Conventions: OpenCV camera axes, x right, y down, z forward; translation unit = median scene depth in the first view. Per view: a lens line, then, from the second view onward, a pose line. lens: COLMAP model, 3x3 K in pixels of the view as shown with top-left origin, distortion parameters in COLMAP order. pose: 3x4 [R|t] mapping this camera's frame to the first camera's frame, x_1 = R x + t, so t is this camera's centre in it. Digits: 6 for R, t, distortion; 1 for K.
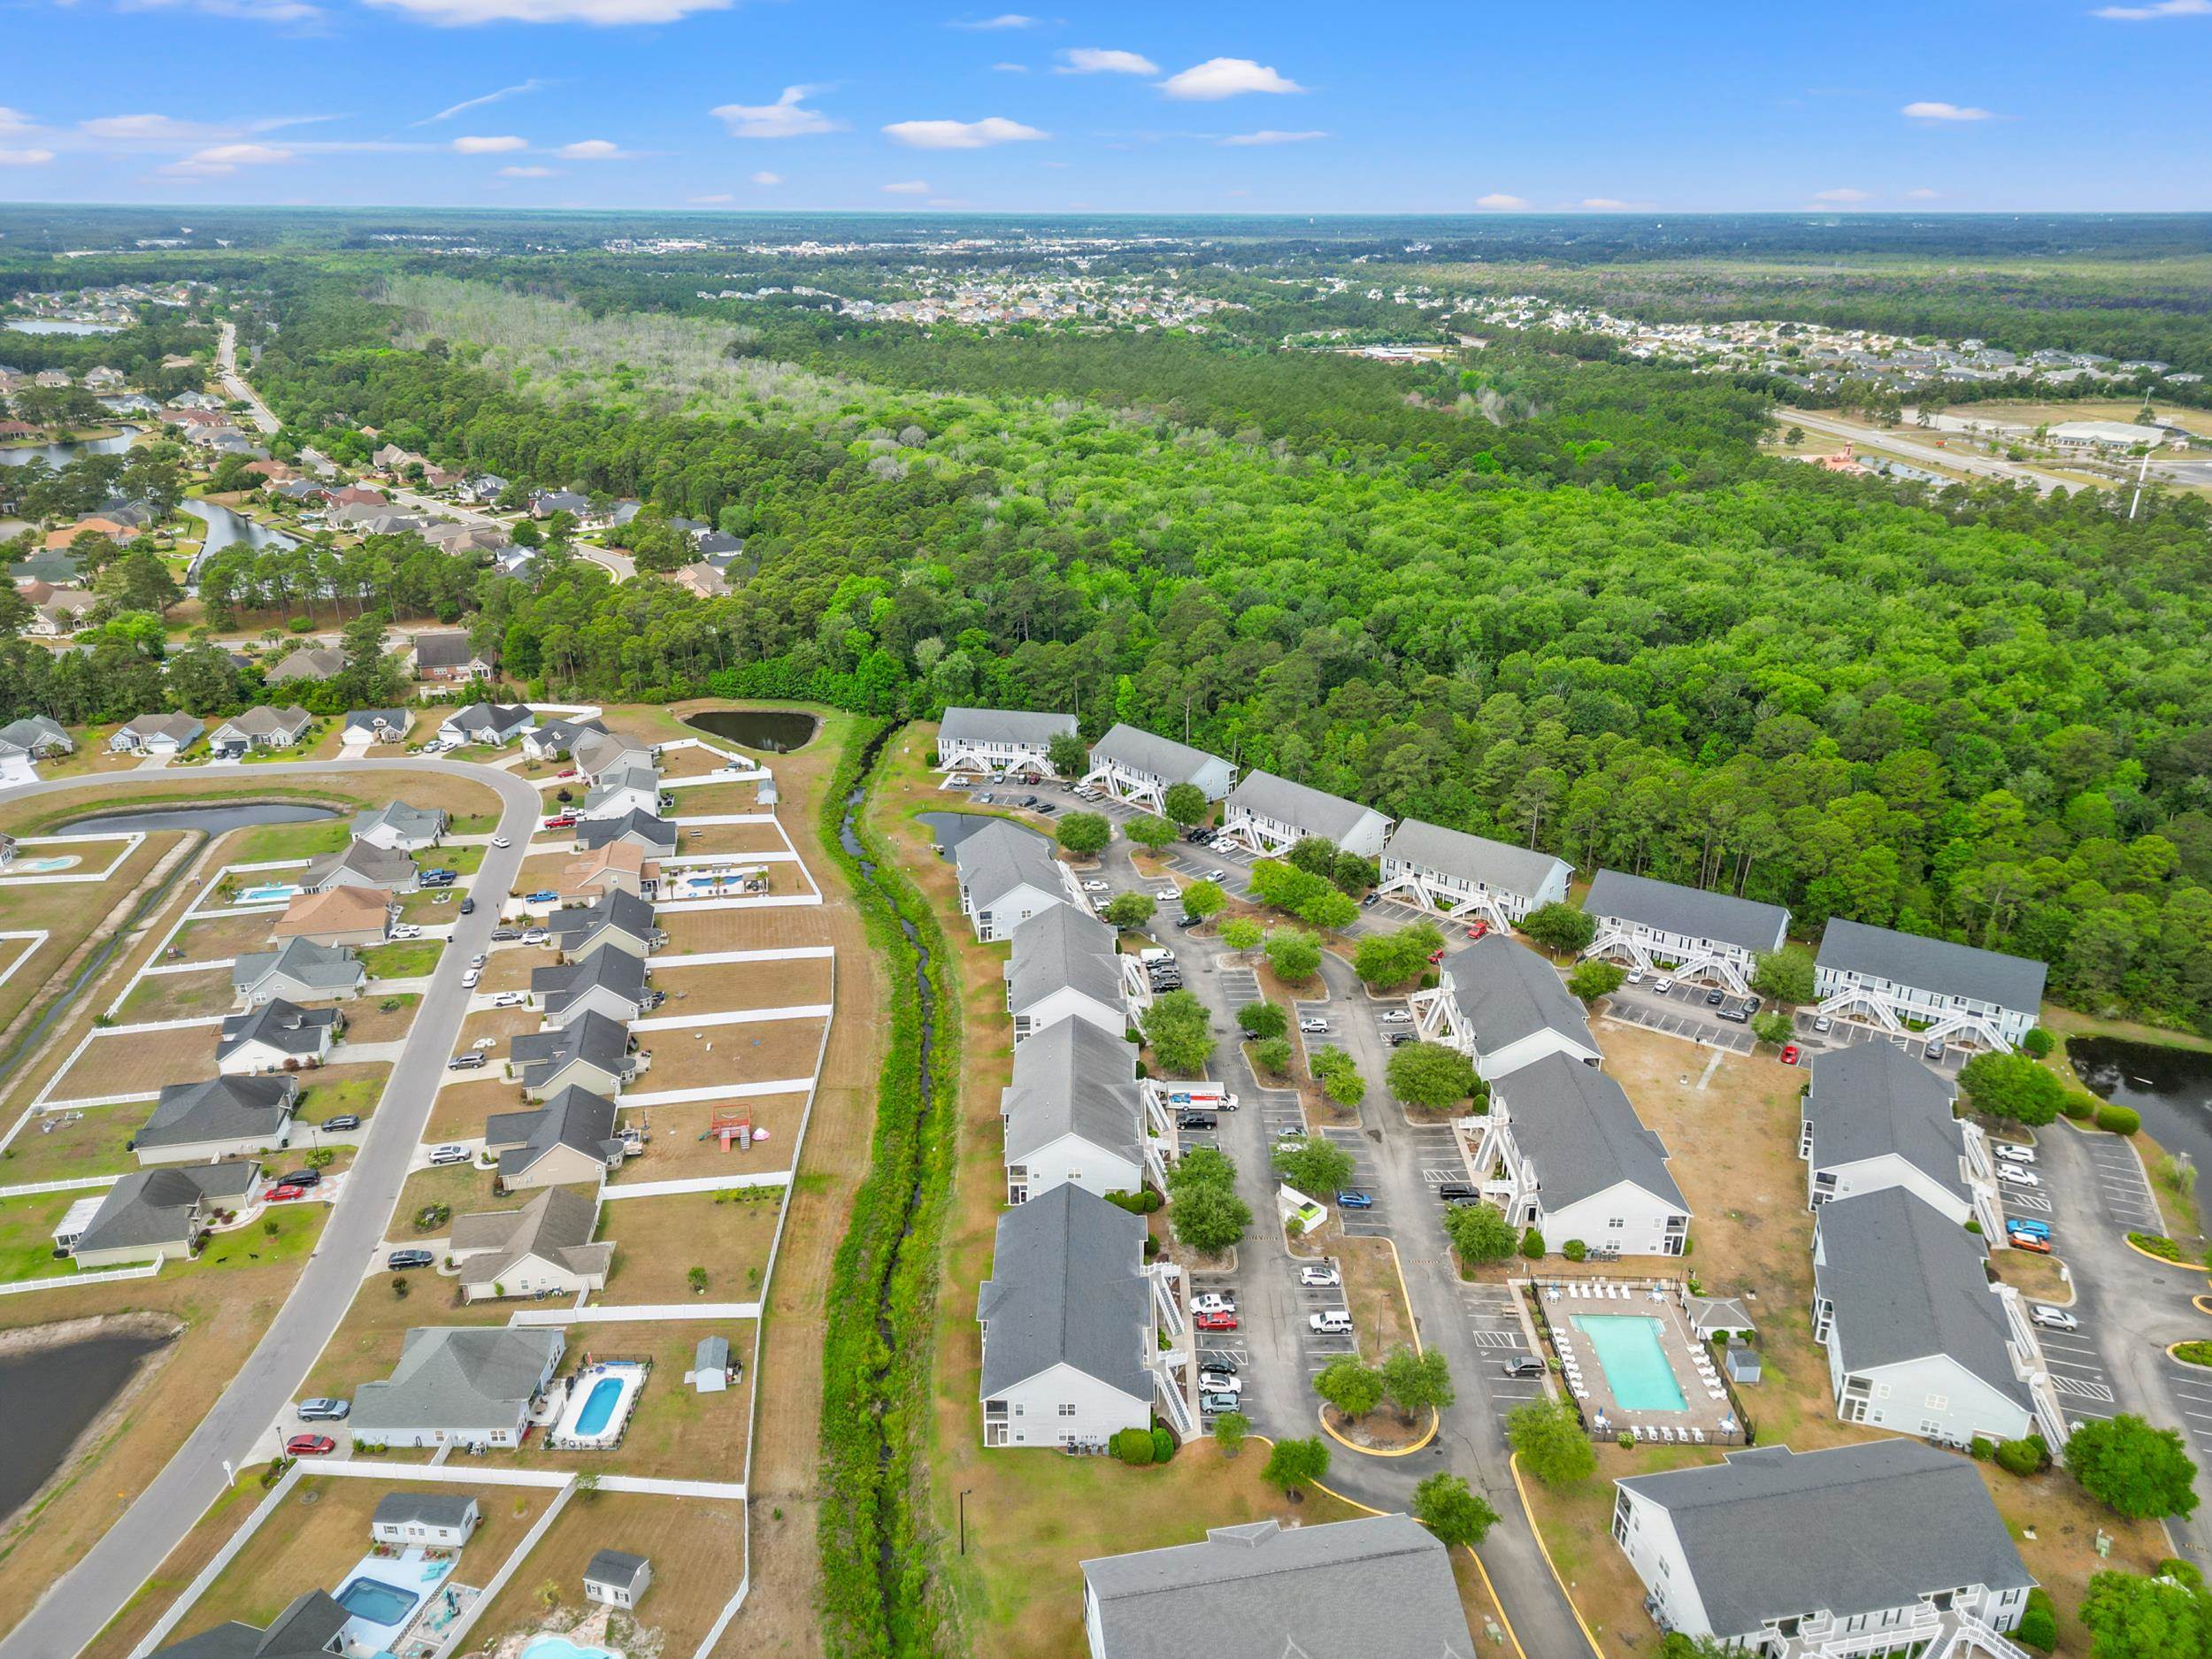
lens RADIAL K [[1512.9, 0, 1106.0], [0, 1512.9, 829.5], [0, 0, 1]] dist [0.107985, -0.119171]
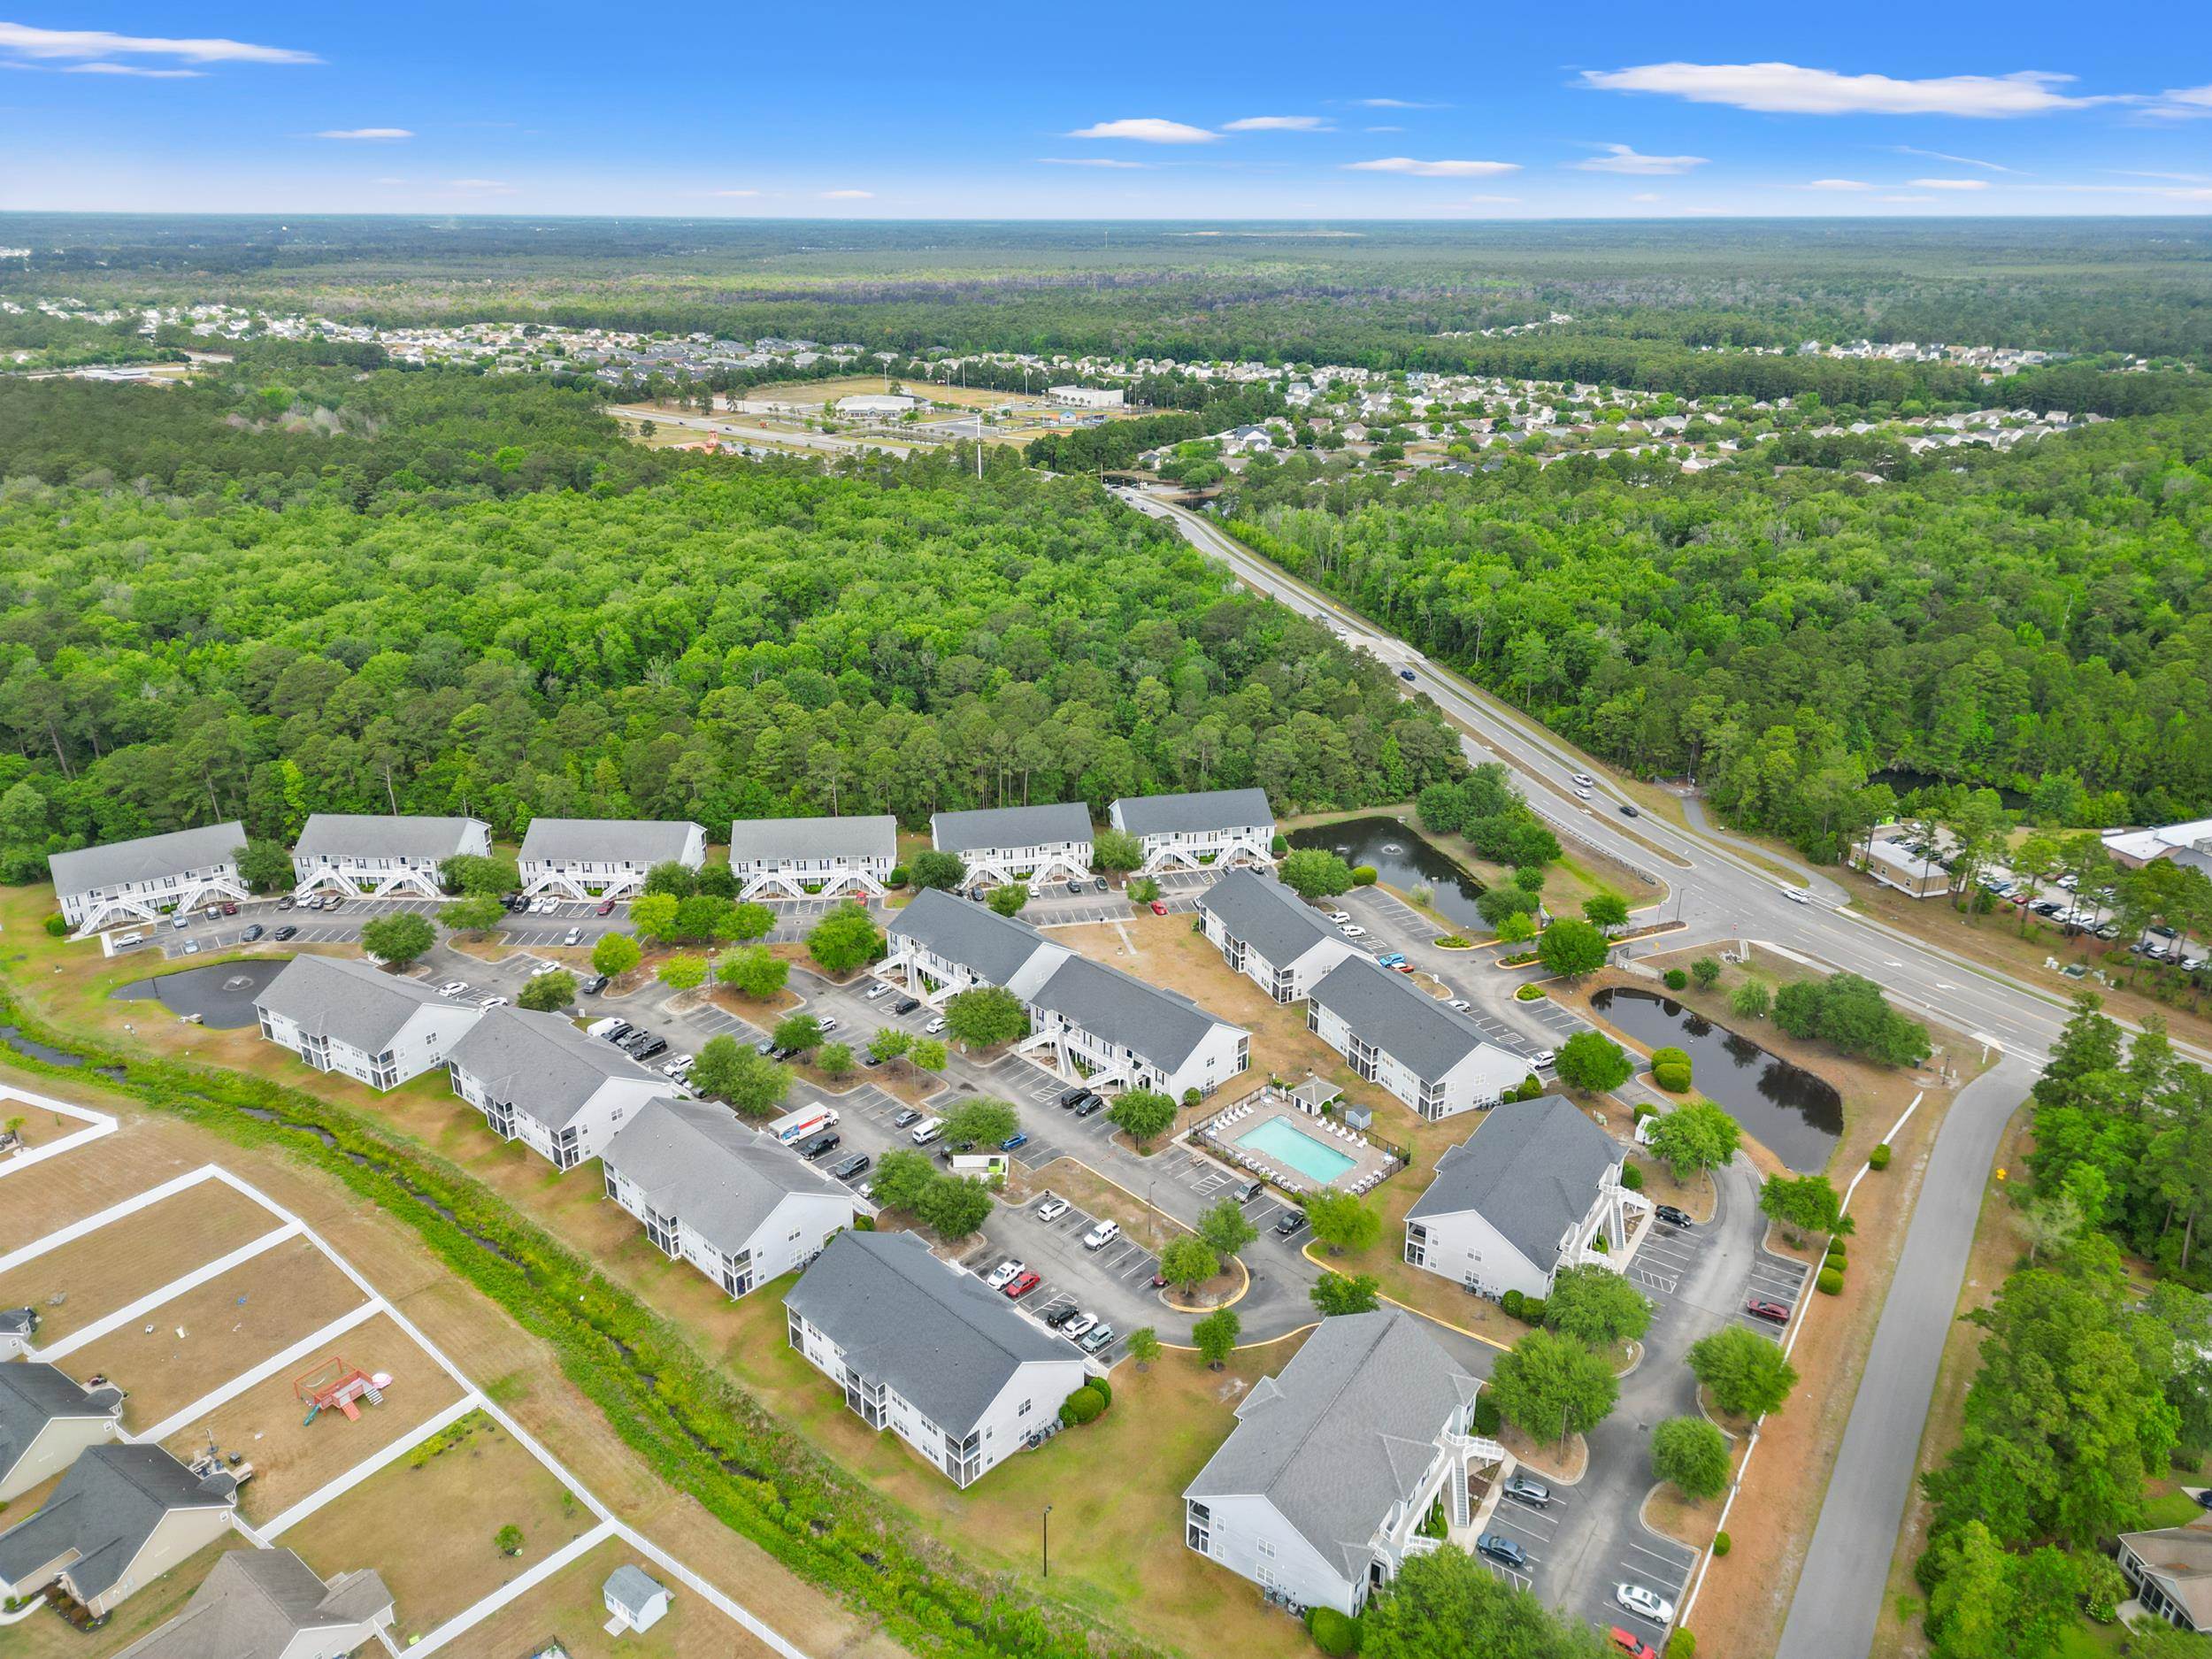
lens RADIAL K [[1512.9, 0, 1106.0], [0, 1512.9, 829.5], [0, 0, 1]] dist [0.107985, -0.119171]
pose [[0.713650, -0.266656, 0.647764, -0.316058], [0.267908, 0.958310, 0.099336, -0.040582], [-0.647247, 0.102650, 0.755337, 0.100099]]
